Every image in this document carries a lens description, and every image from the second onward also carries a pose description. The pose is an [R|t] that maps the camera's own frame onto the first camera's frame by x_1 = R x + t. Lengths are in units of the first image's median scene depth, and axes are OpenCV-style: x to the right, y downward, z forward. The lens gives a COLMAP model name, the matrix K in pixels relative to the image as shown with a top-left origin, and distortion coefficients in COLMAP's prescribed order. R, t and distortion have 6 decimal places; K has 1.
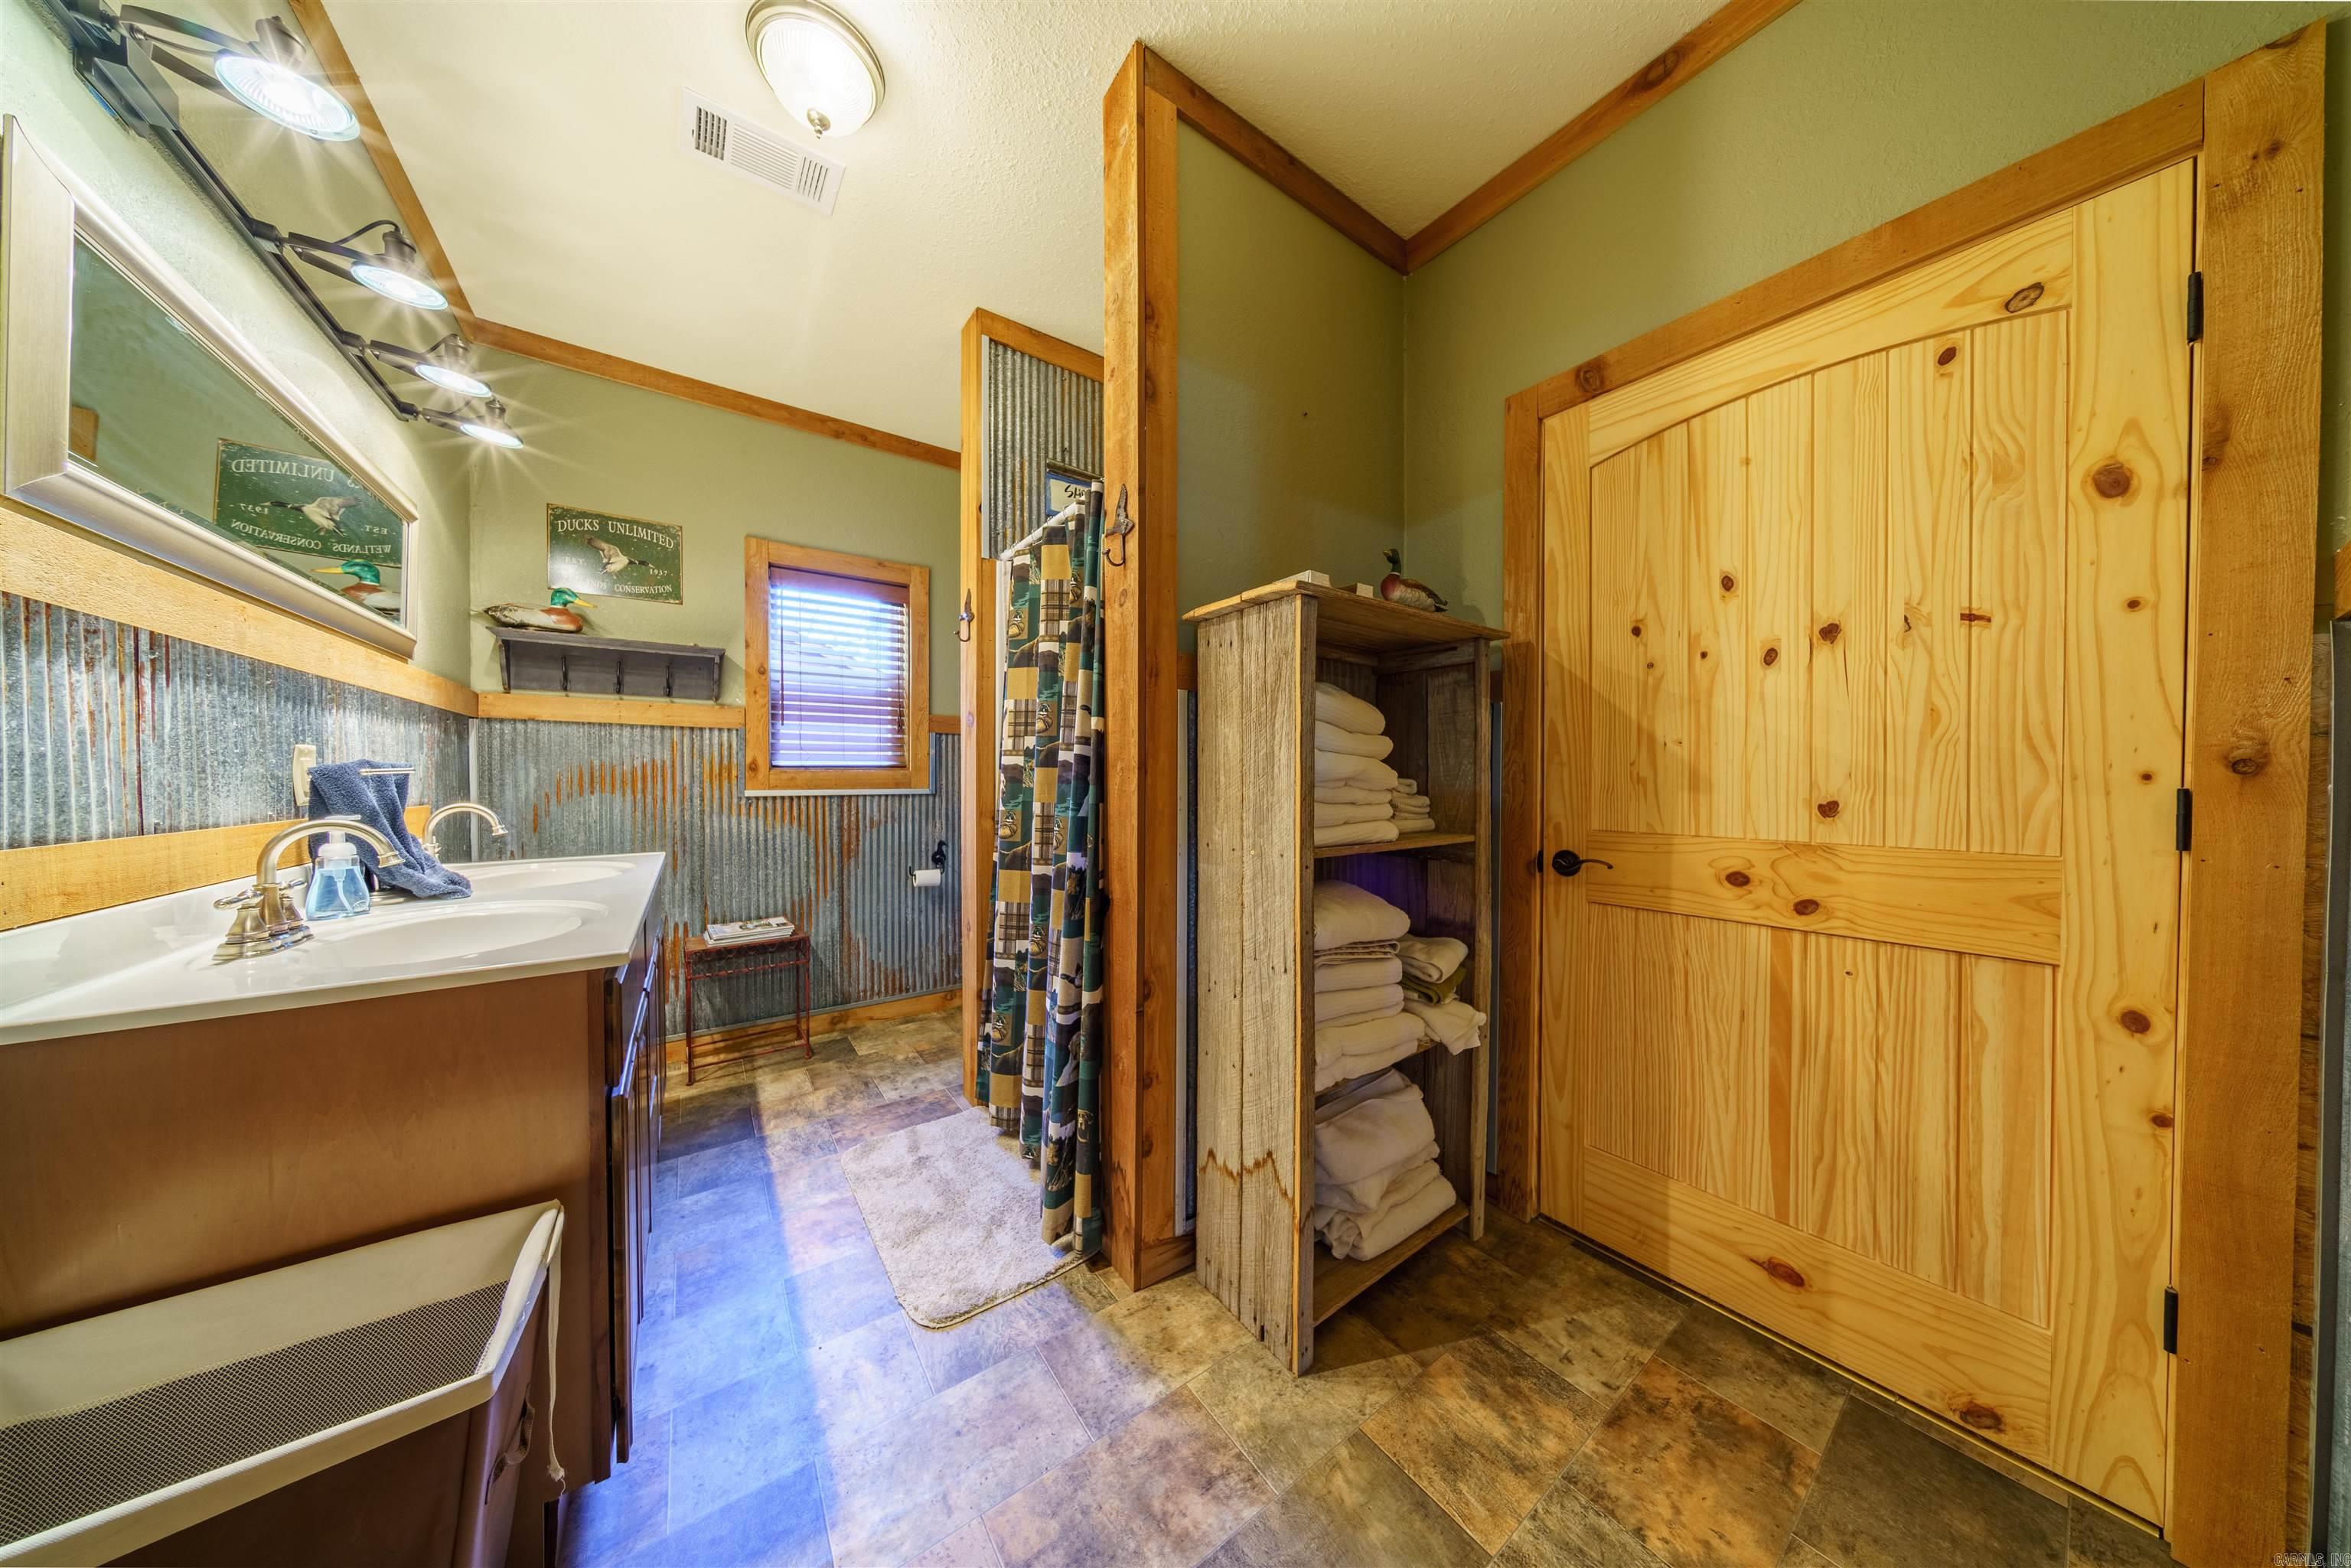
lens RADIAL K [[684.9, 0, 1175.4], [0, 684.9, 781.5], [0, 0, 1]] dist [-0.006534, 0.000798]
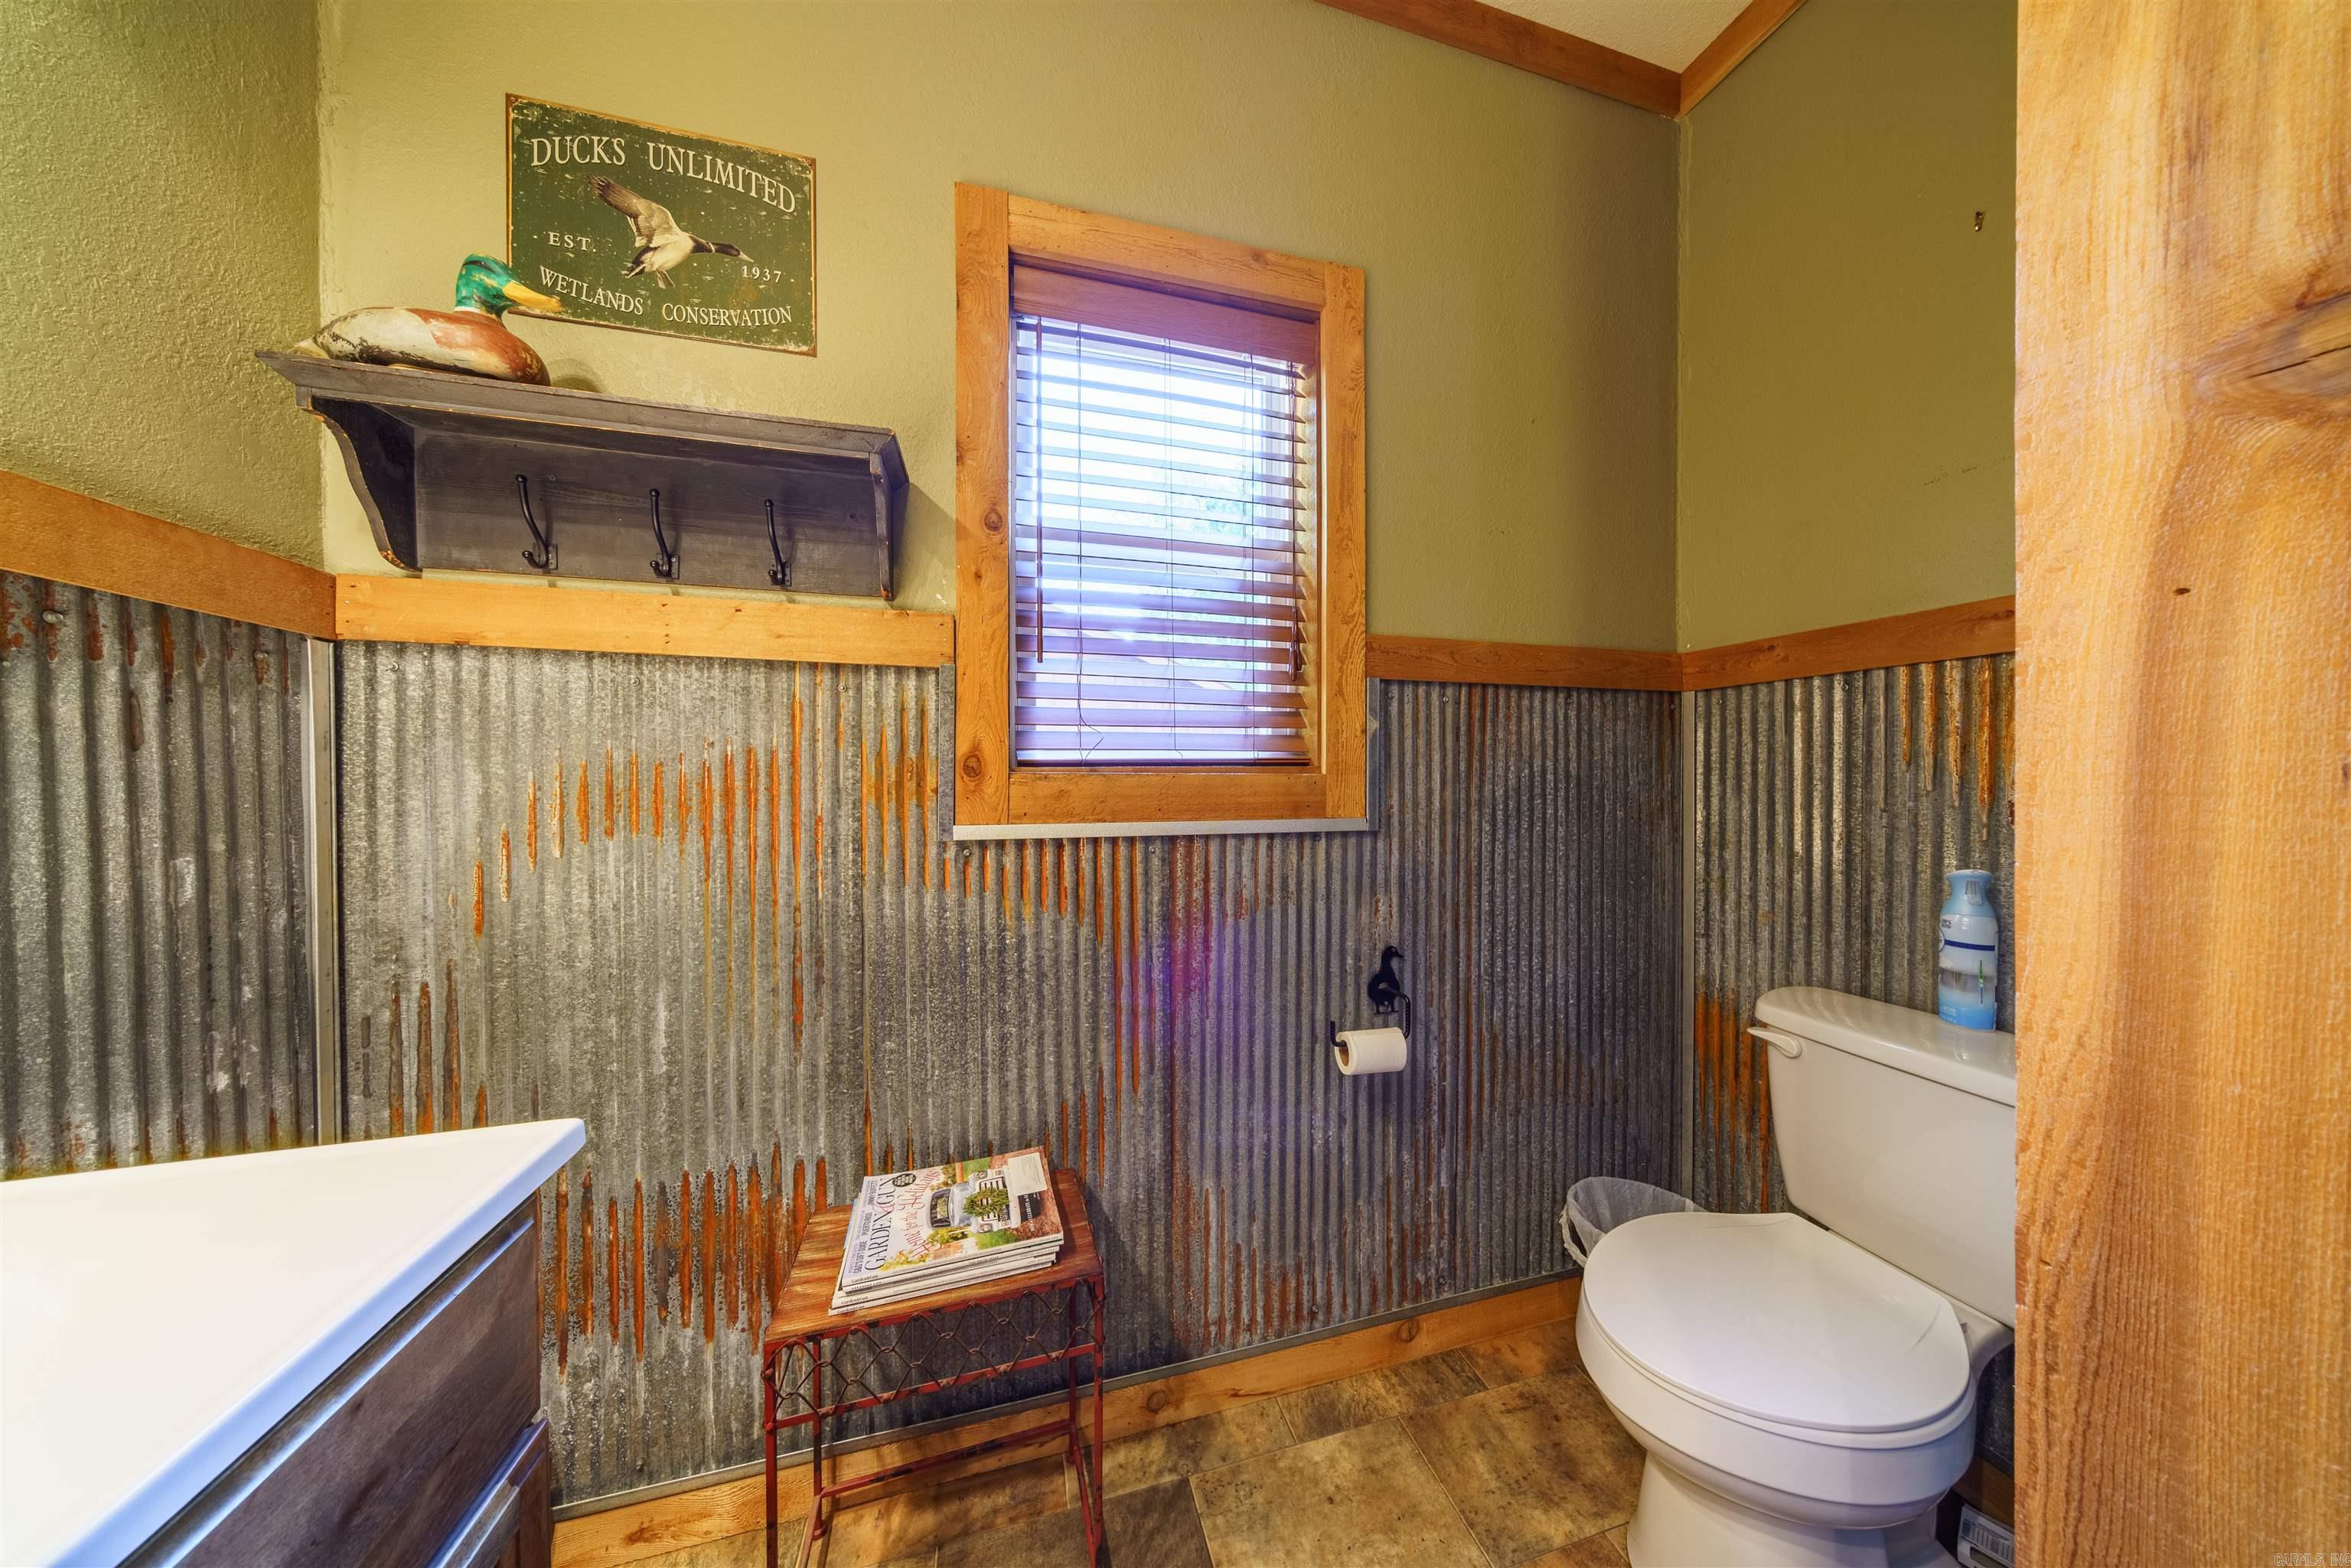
lens RADIAL K [[684.9, 0, 1175.9], [0, 684.9, 780.9], [0, 0, 1]] dist [-0.006534, 0.000798]
pose [[0.936730, 0.003325, -0.350037, -0.392516], [-0.003051, 0.999994, 0.001335, -0.014162], [0.350040, -0.000182, 0.936735, 0.711699]]
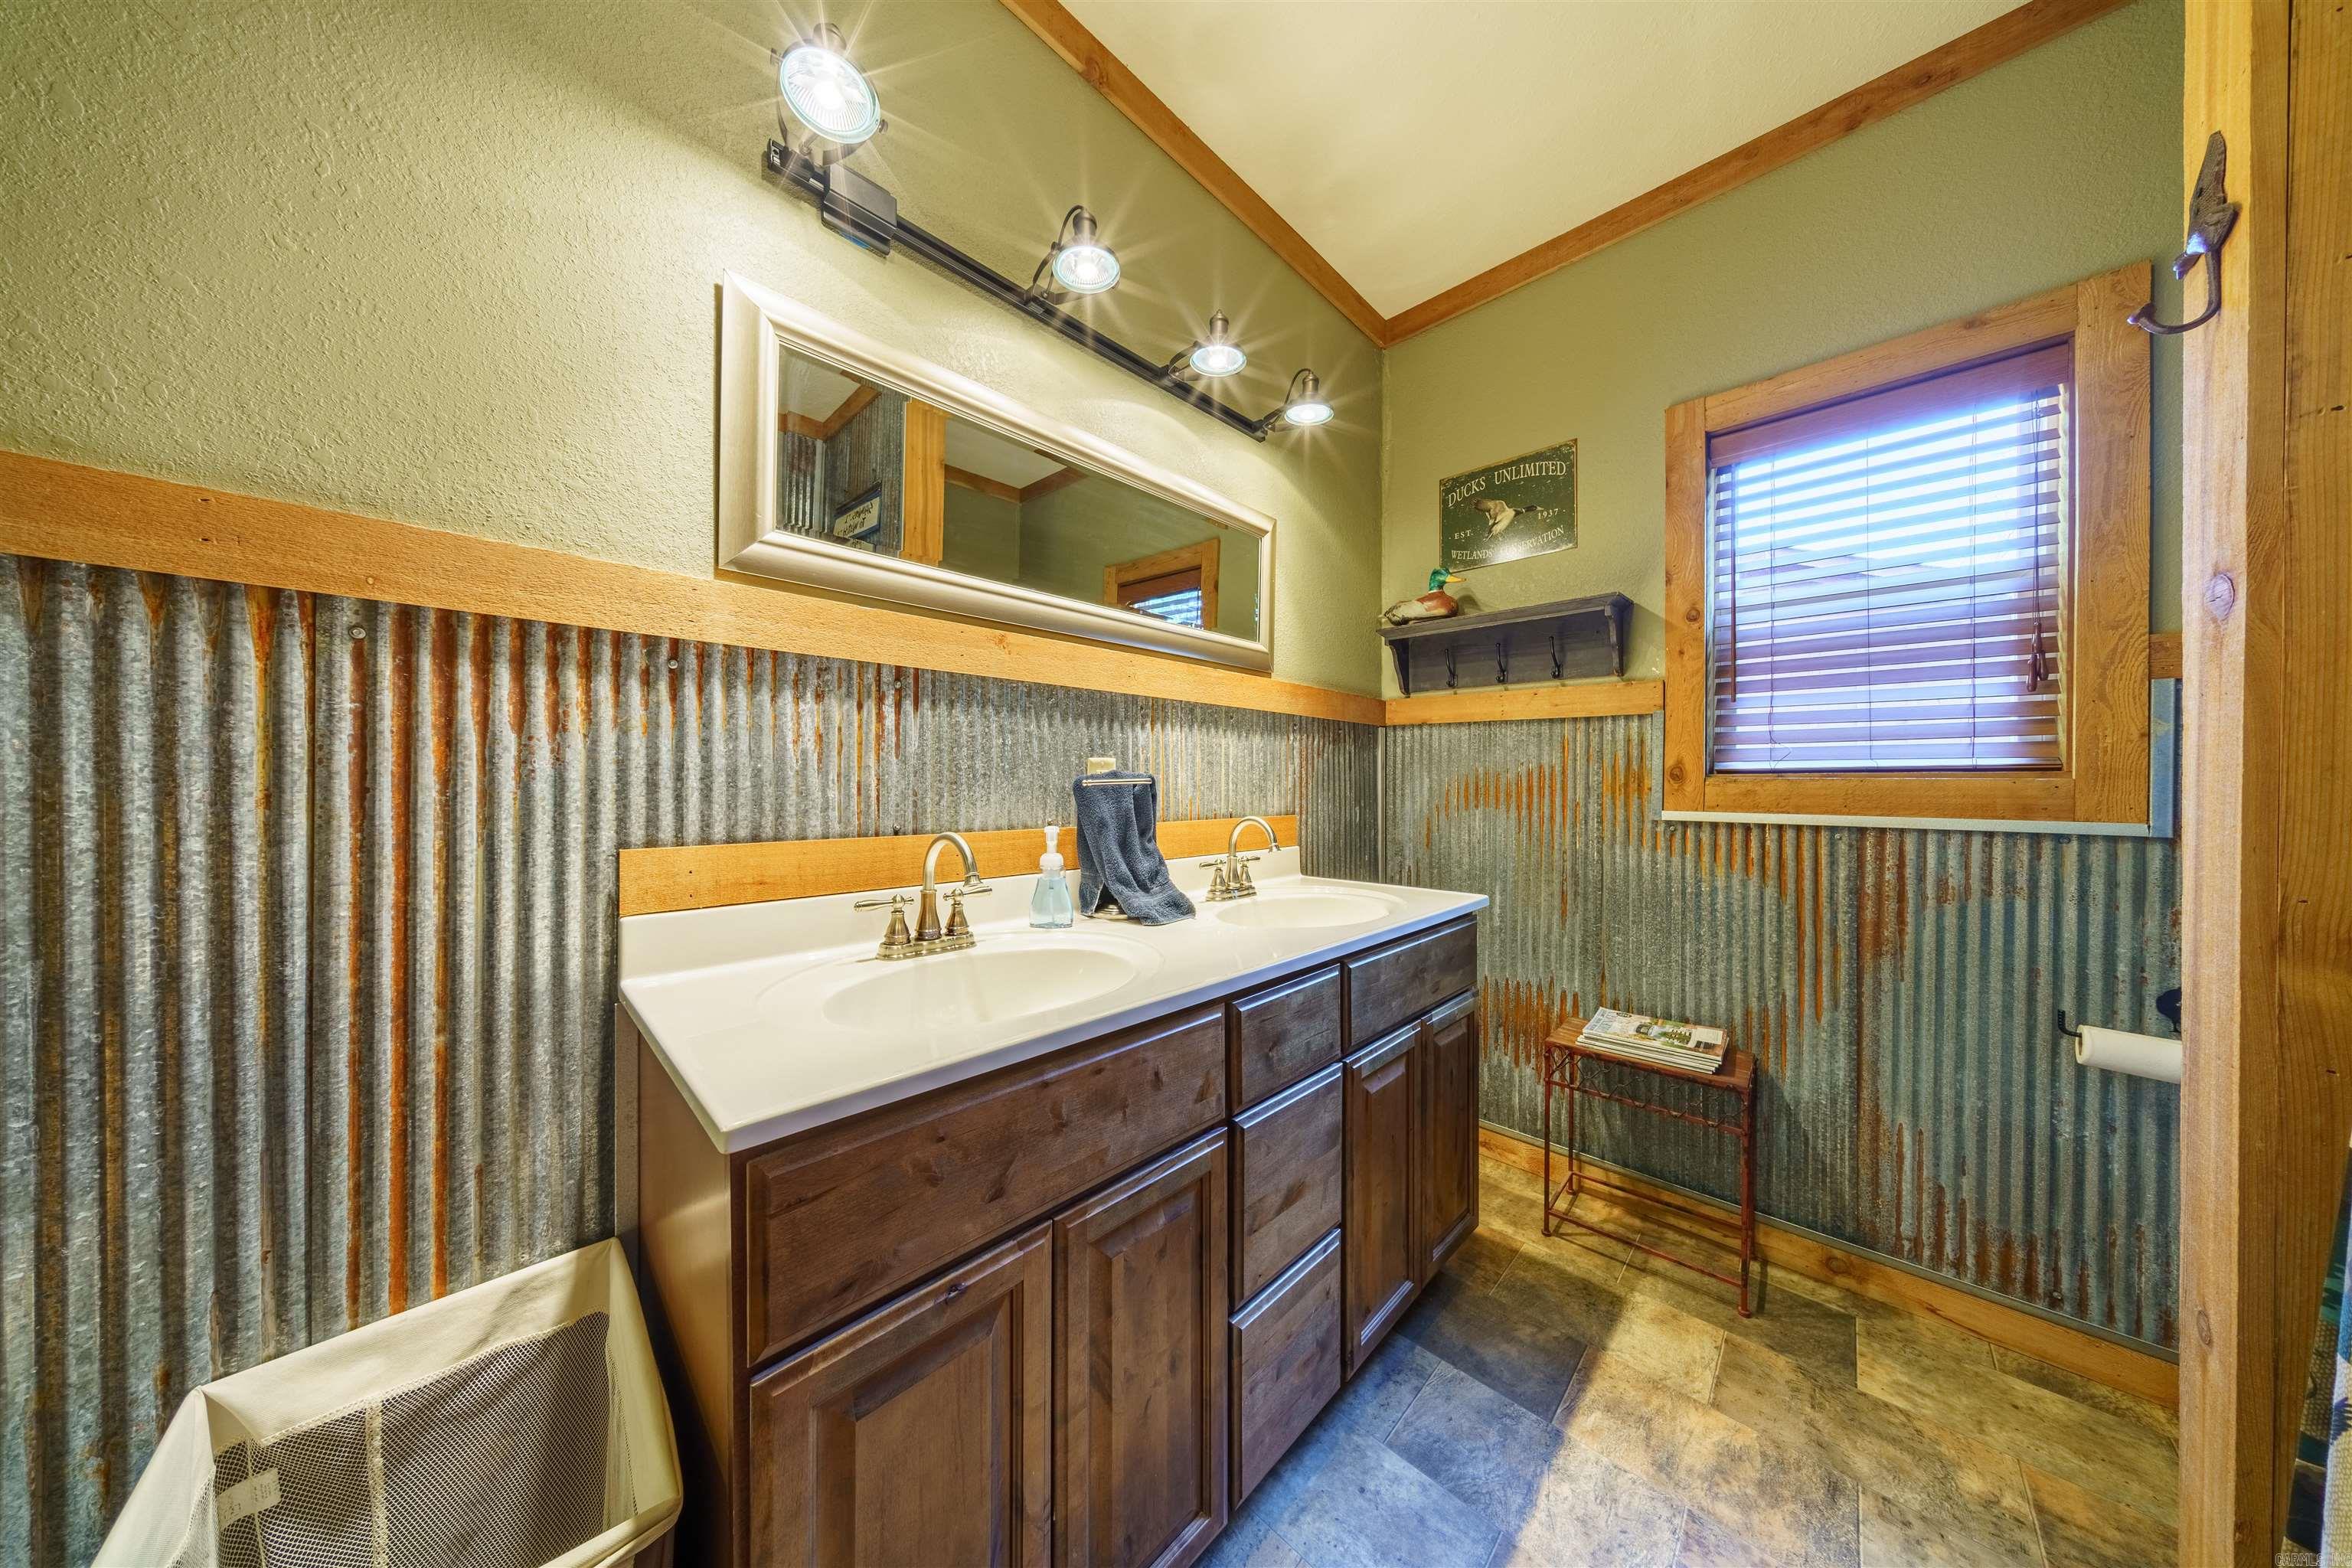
lens RADIAL K [[685.2, 0, 1177.8], [0, 685.2, 782.5], [0, 0, 1]] dist [-0.006534, 0.000798]
pose [[0.169540, 0.001916, -0.985521, -0.088618], [-0.011689, 0.999932, -0.000066, -0.007949], [0.985454, 0.011531, 0.169551, 0.475237]]
